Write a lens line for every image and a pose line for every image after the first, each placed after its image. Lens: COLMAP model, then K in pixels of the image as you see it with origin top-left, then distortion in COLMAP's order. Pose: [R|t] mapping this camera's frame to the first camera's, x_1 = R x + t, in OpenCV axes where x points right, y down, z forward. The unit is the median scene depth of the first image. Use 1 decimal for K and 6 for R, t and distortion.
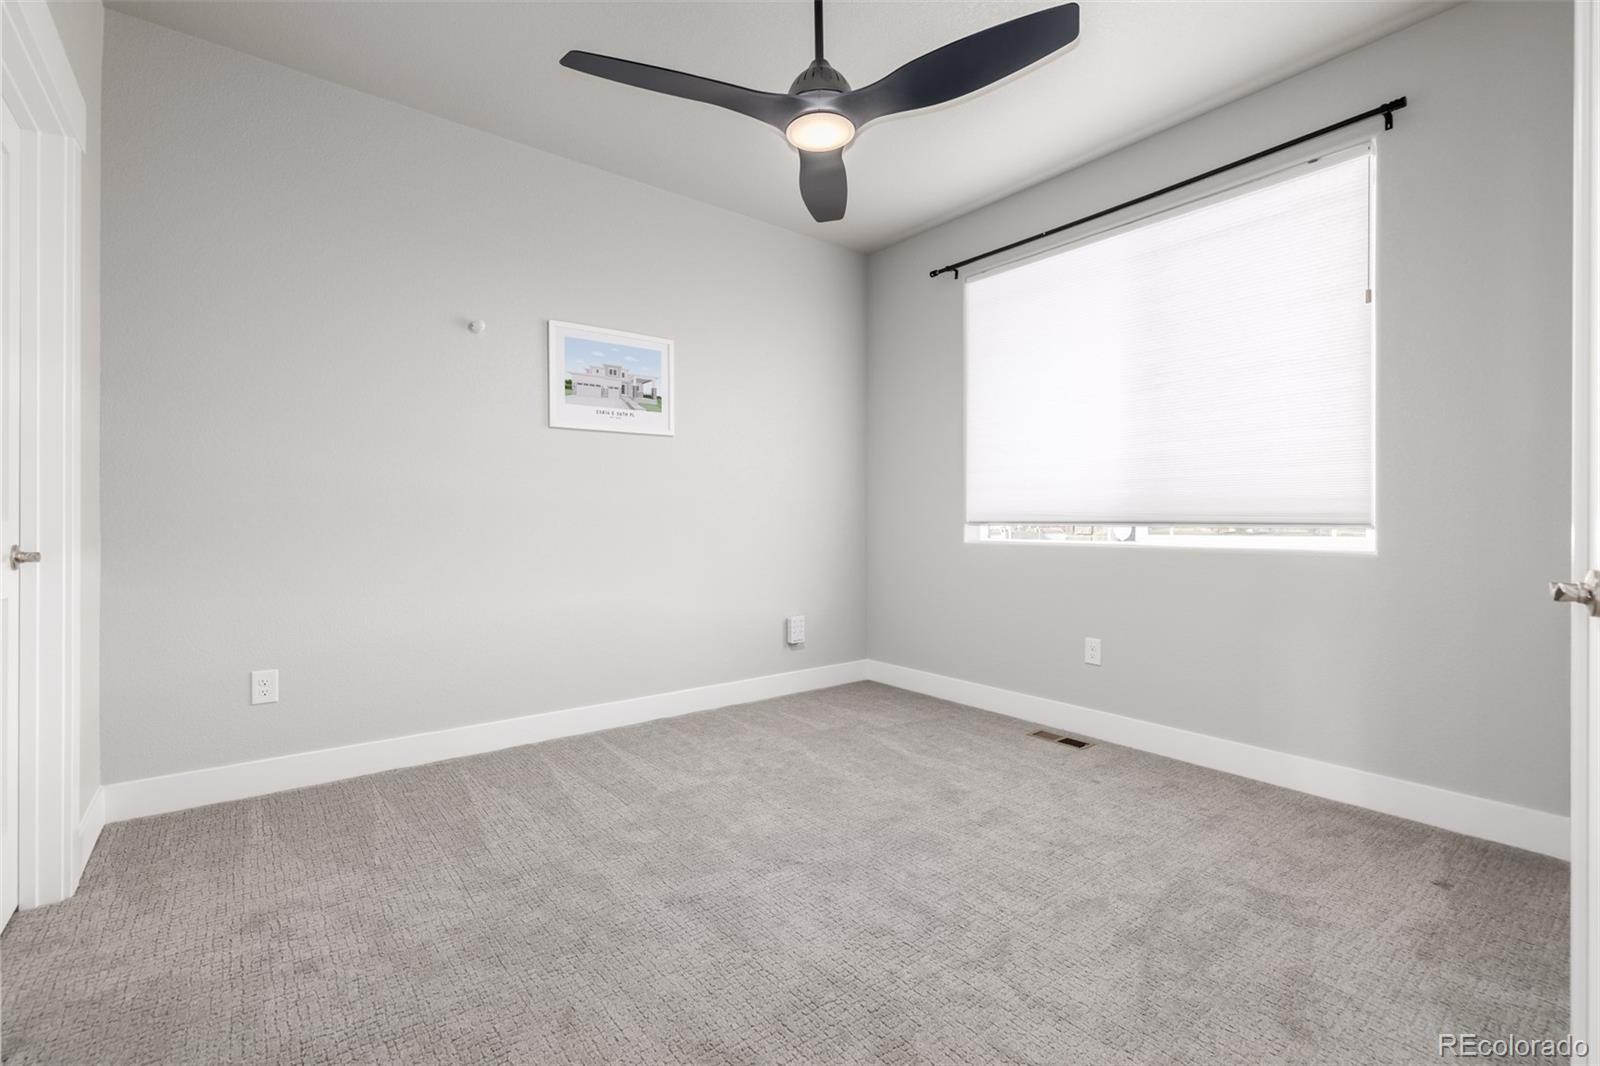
lens RADIAL K [[702.9, 0, 800.1], [0, 702.9, 524.5], [0, 0, 1]] dist [-0.001440, 0.000365]
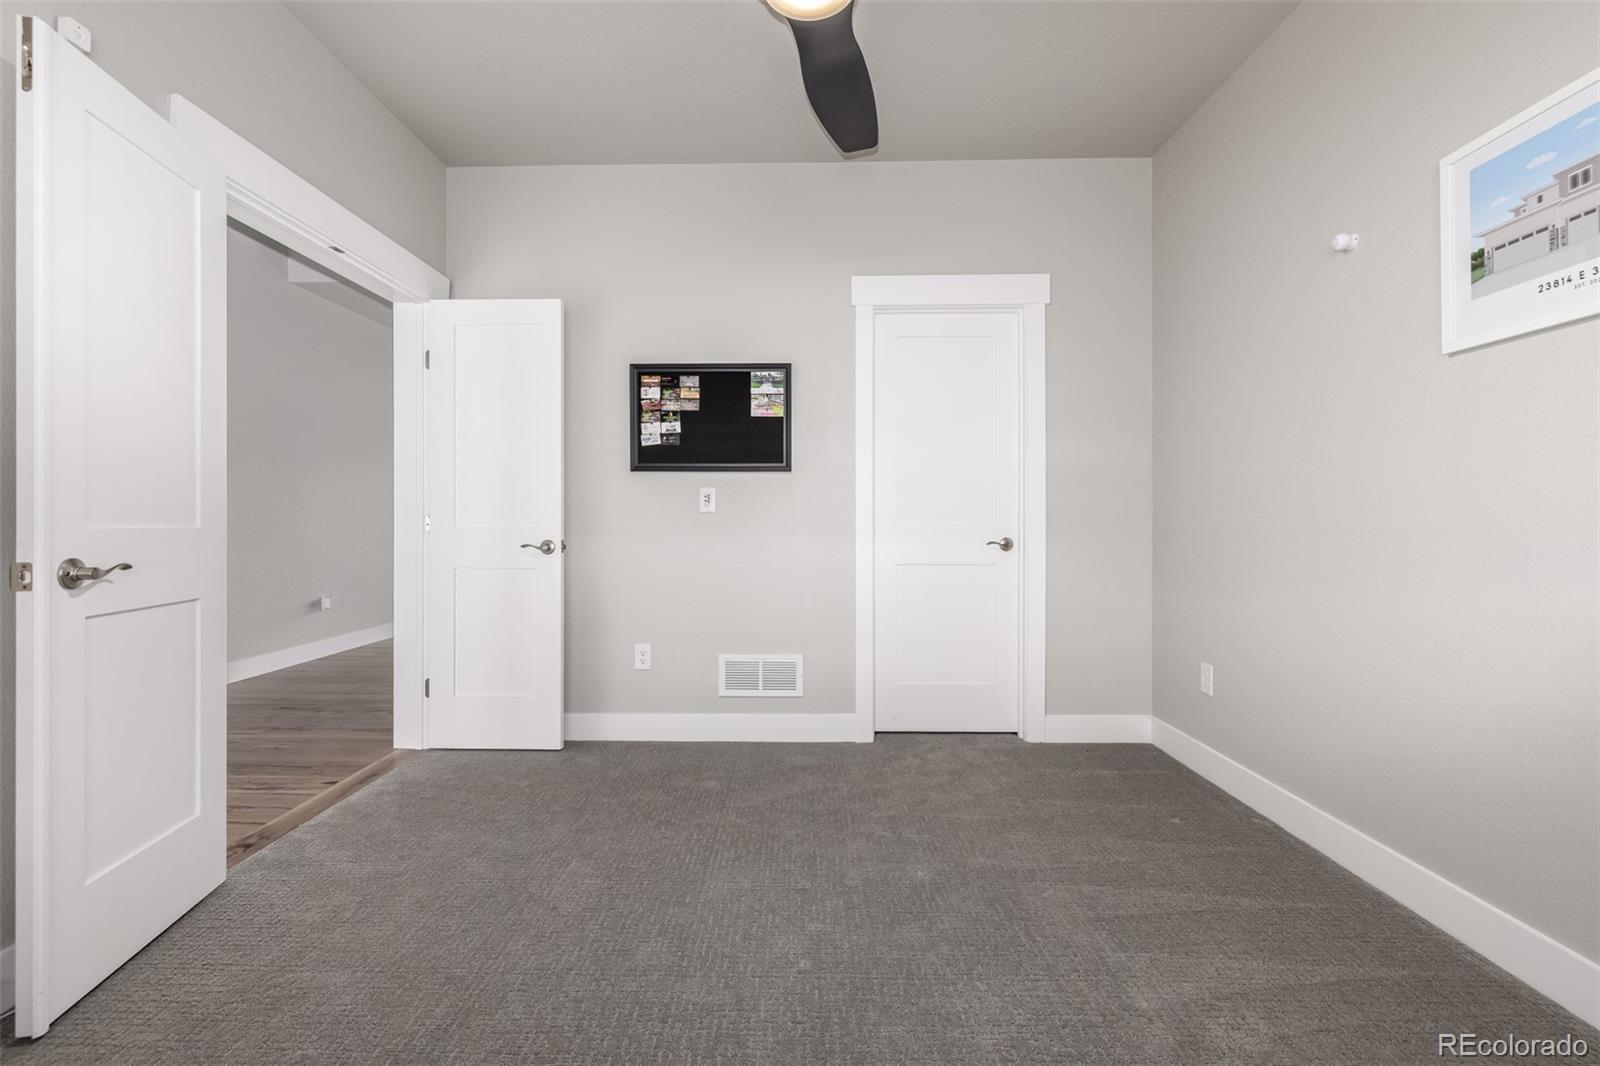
lens RADIAL K [[702.9, 0, 798.5], [0, 702.9, 524.6], [0, 0, 1]] dist [-0.001440, 0.000365]
pose [[-0.617077, -0.000596, -0.786903, 0.372499], [-0.007702, 0.999956, 0.005283, -0.006252], [0.786865, 0.009321, -0.617055, 0.921977]]
